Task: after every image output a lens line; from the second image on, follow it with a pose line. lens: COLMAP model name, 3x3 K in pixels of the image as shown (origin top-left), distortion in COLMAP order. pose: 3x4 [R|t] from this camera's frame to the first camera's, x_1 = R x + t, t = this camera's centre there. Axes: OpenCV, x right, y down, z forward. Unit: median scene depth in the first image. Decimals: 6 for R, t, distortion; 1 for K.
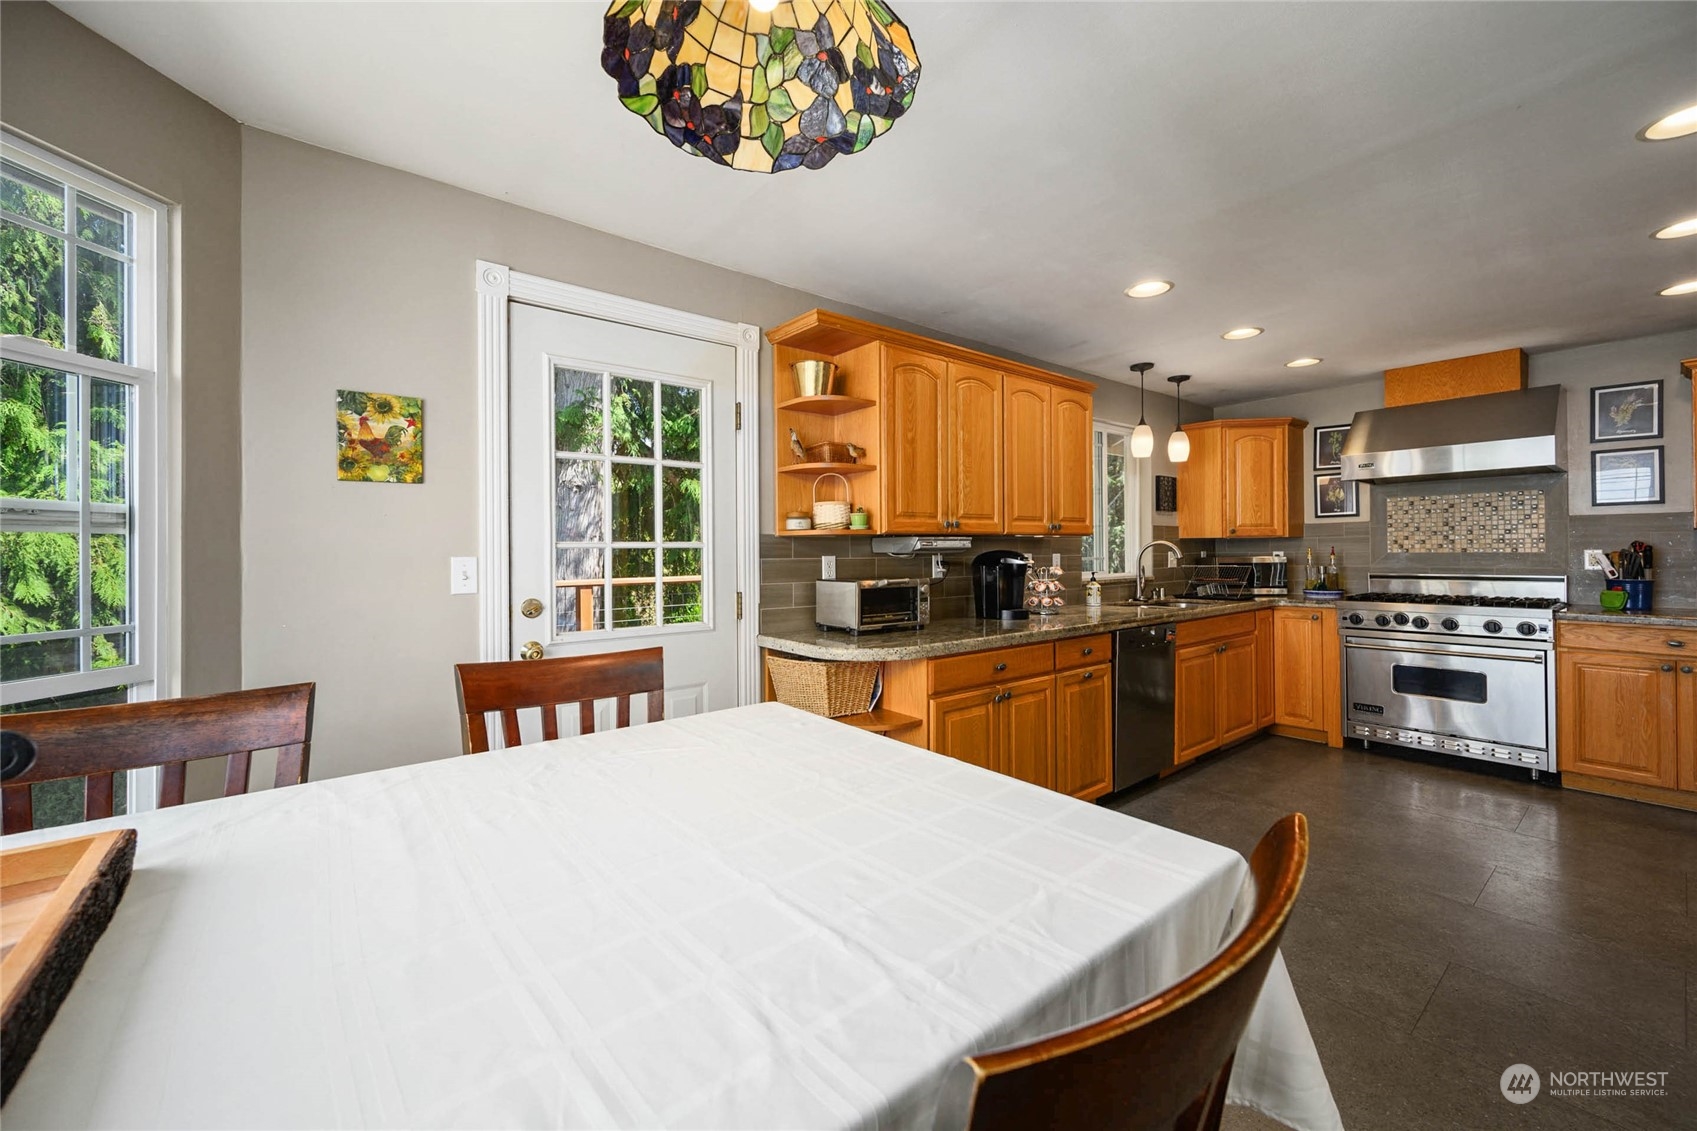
lens RADIAL K [[668.3, 0, 854.0], [0, 668.3, 548.8], [0, 0, 1]] dist [0.000272, 0.000374]
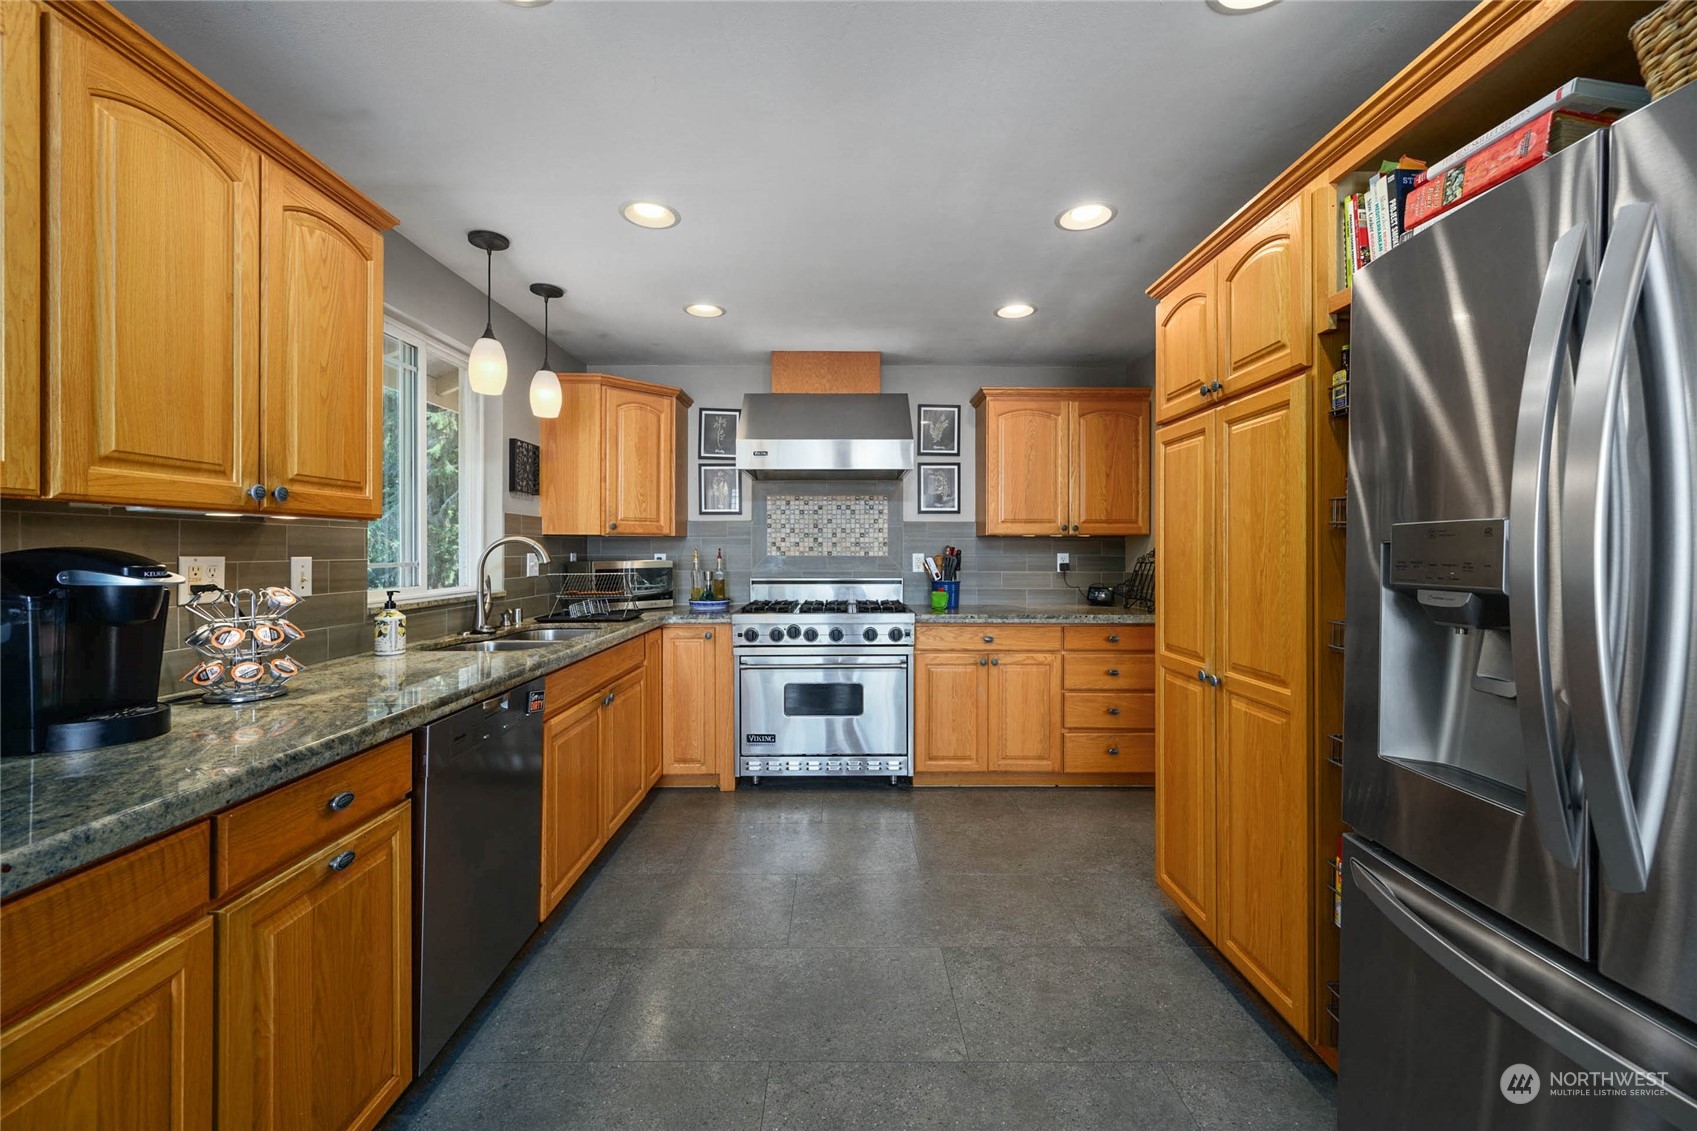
lens RADIAL K [[668.3, 0, 839.4], [0, 668.3, 551.9], [0, 0, 1]] dist [0.000272, 0.000374]
pose [[0.629803, 0.006454, 0.776728, 0.175684], [-0.009270, 0.999957, -0.000792, 0.000748], [-0.776700, -0.006701, 0.629835, 0.401249]]
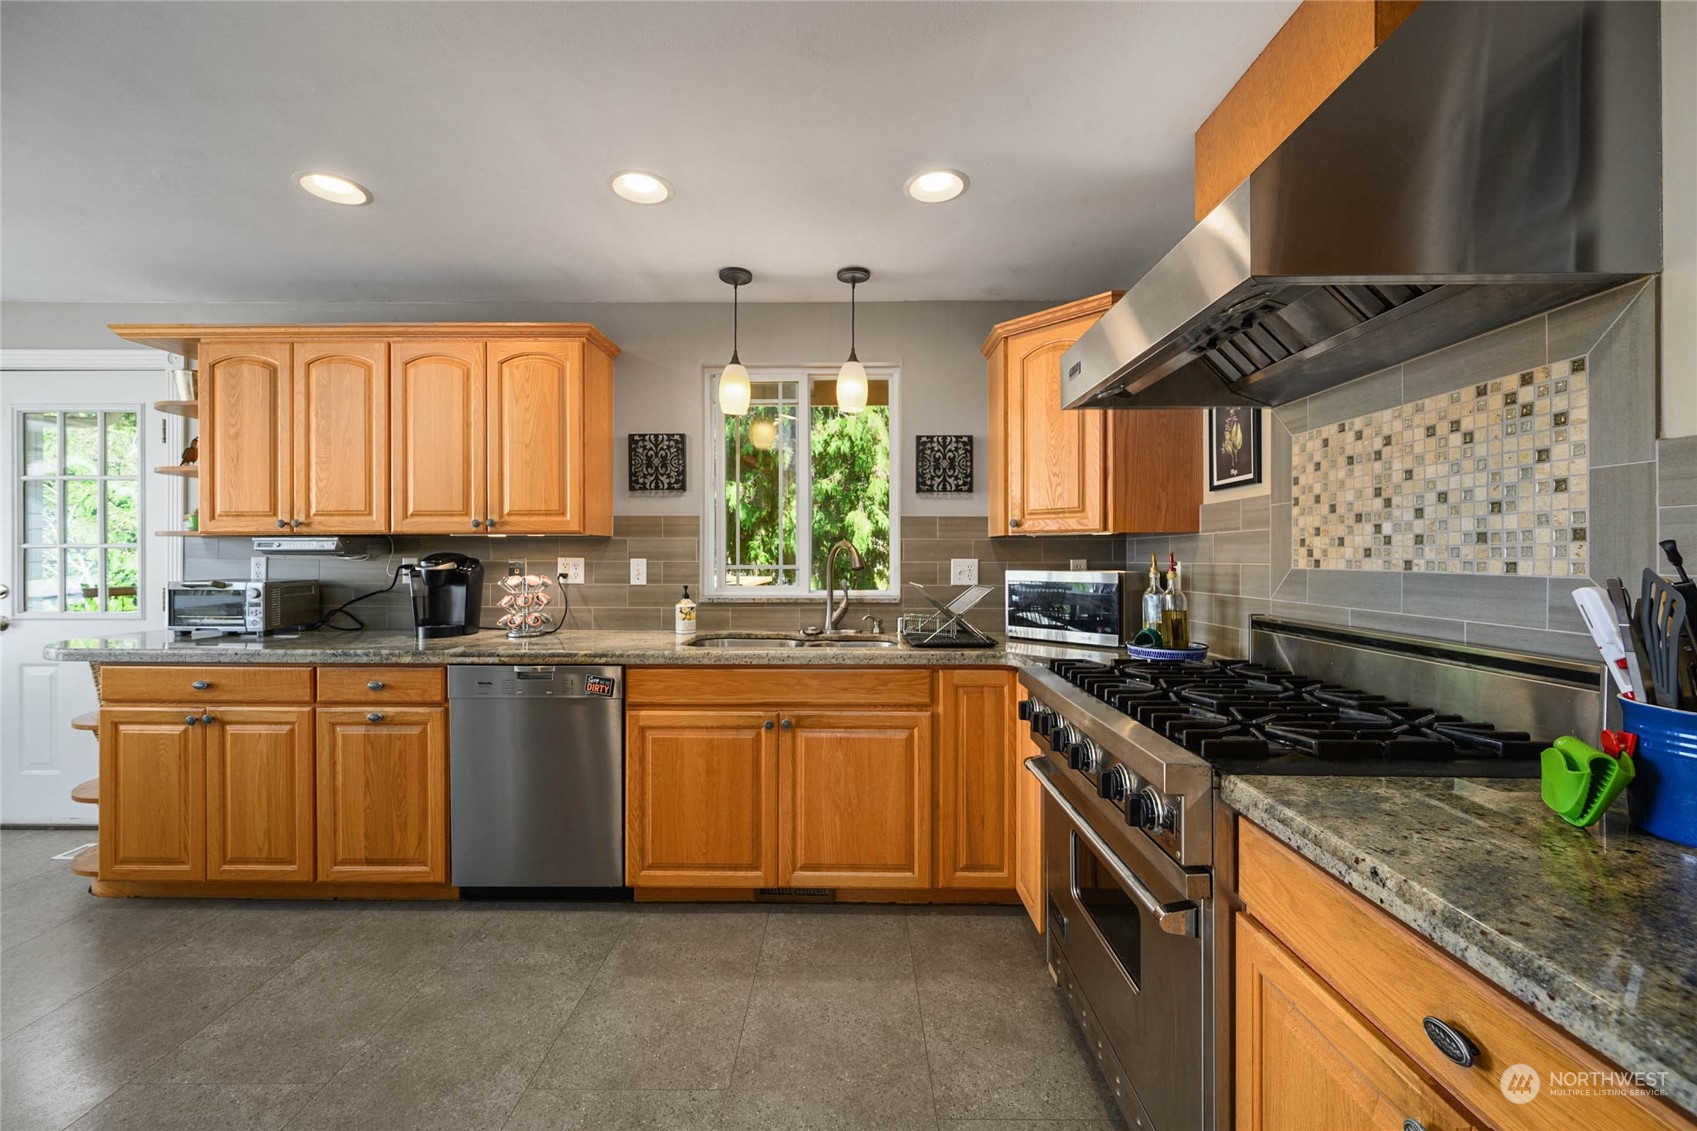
lens RADIAL K [[668.3, 0, 847.9], [0, 668.3, 555.5], [0, 0, 1]] dist [0.000272, 0.000374]
pose [[0.772437, 0.010619, -0.635002, 0.973681], [-0.006794, 0.999941, 0.008457, -0.004275], [0.635055, -0.002218, 0.772464, 0.585889]]
